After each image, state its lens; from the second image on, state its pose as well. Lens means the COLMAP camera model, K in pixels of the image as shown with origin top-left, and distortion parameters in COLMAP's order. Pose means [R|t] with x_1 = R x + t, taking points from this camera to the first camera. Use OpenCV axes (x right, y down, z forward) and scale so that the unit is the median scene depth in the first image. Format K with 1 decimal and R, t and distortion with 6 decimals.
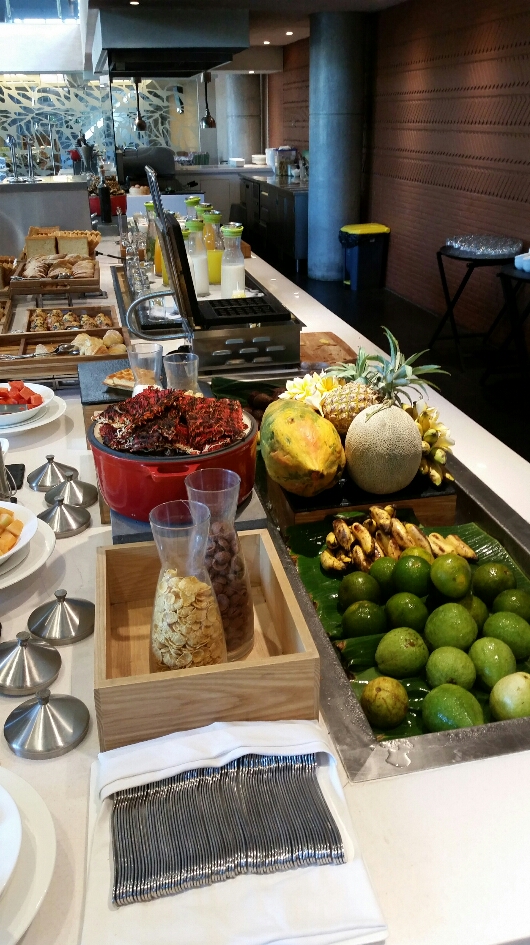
lens RADIAL K [[812.3, 0, 265.0], [0, 812.3, 472.5], [0, 0, 1]] dist [0.134550, -0.208772]
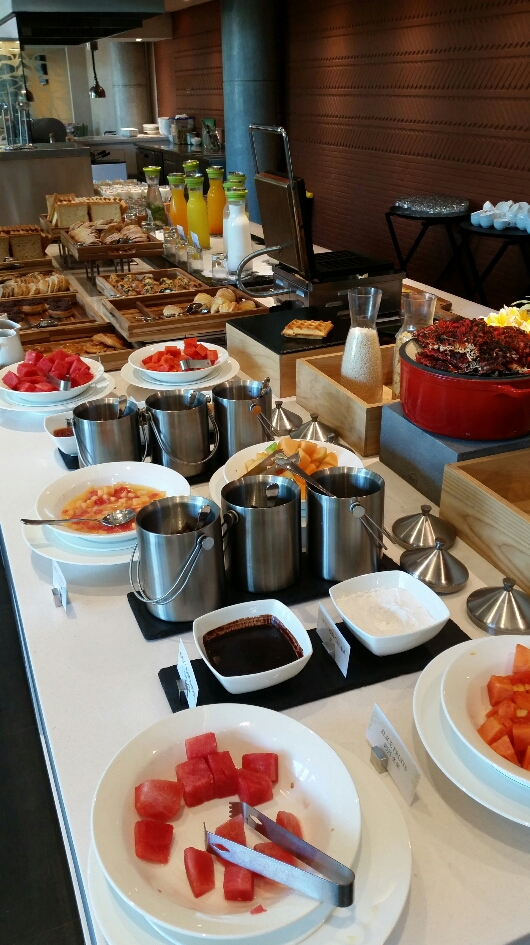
lens RADIAL K [[834.9, 0, 265.0], [0, 834.9, 472.5], [0, 0, 1]] dist [0.006699, -0.001914]
pose [[0.985110, -0.083005, 0.150560, -0.102962], [0.079034, 0.996352, 0.032184, 0.007853], [-0.152682, -0.019806, 0.988077, -0.011011]]
